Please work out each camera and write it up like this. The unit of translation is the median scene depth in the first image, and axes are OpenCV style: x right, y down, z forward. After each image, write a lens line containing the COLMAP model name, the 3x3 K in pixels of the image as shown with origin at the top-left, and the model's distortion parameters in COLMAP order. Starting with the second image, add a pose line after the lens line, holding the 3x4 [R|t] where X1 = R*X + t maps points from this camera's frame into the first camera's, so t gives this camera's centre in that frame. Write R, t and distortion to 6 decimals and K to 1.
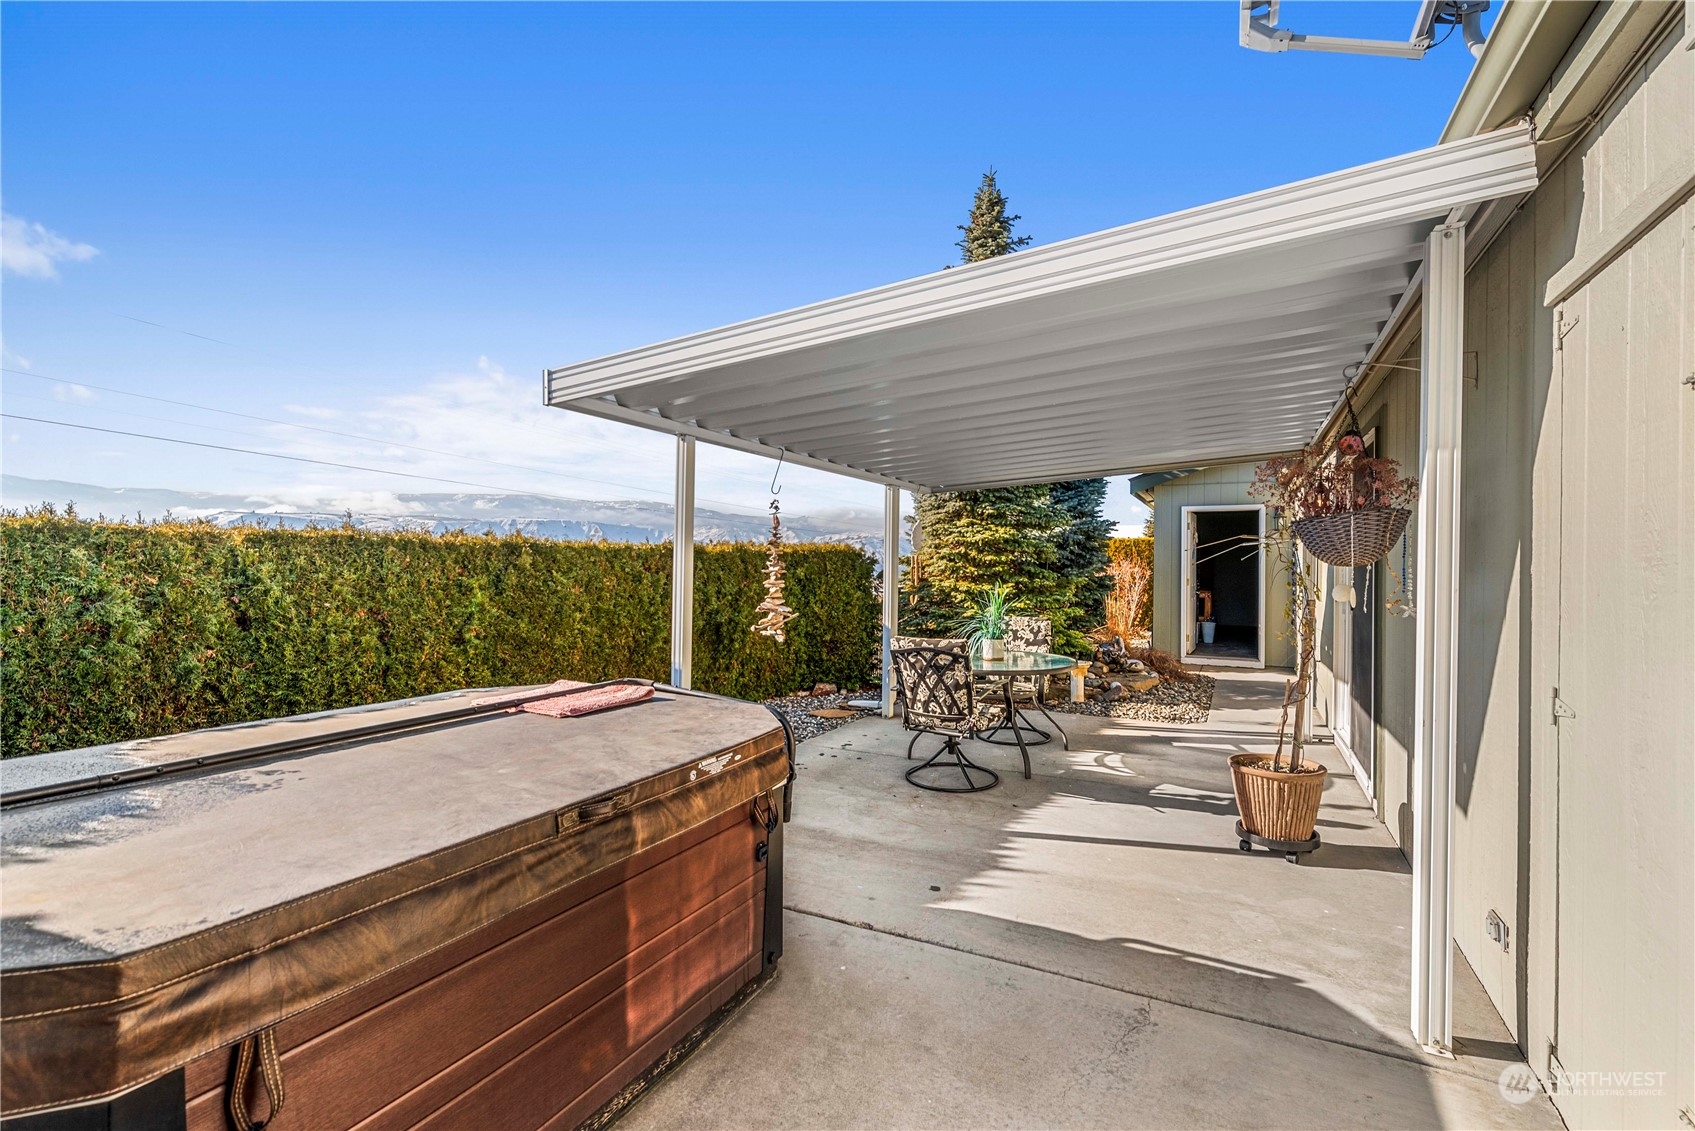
lens RADIAL K [[727.8, 0, 859.8], [0, 727.8, 556.9], [0, 0, 1]] dist [0.001330, -0.000357]
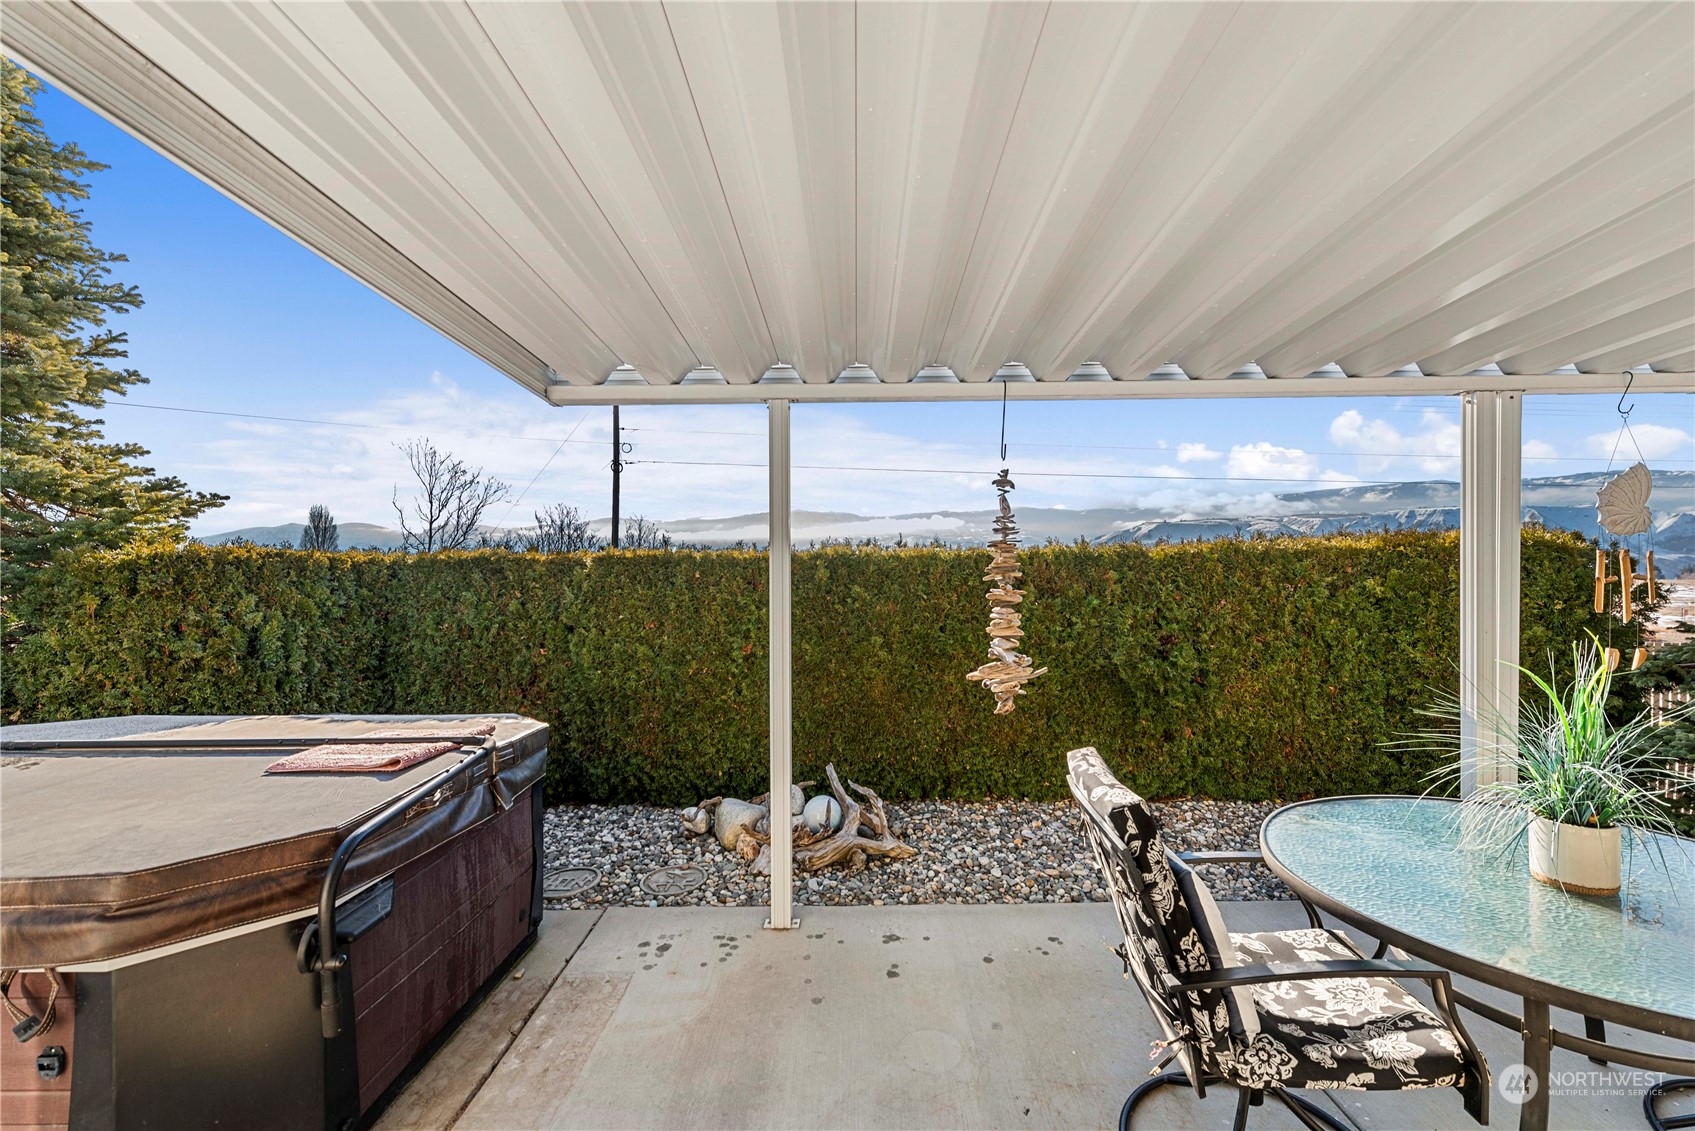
lens RADIAL K [[727.8, 0, 859.8], [0, 727.8, 556.9], [0, 0, 1]] dist [0.001330, -0.000357]
pose [[0.450218, -0.020938, -0.892673, 0.392348], [0.022558, 0.999673, -0.012071, -0.004053], [0.892634, -0.014703, 0.450543, 0.698151]]
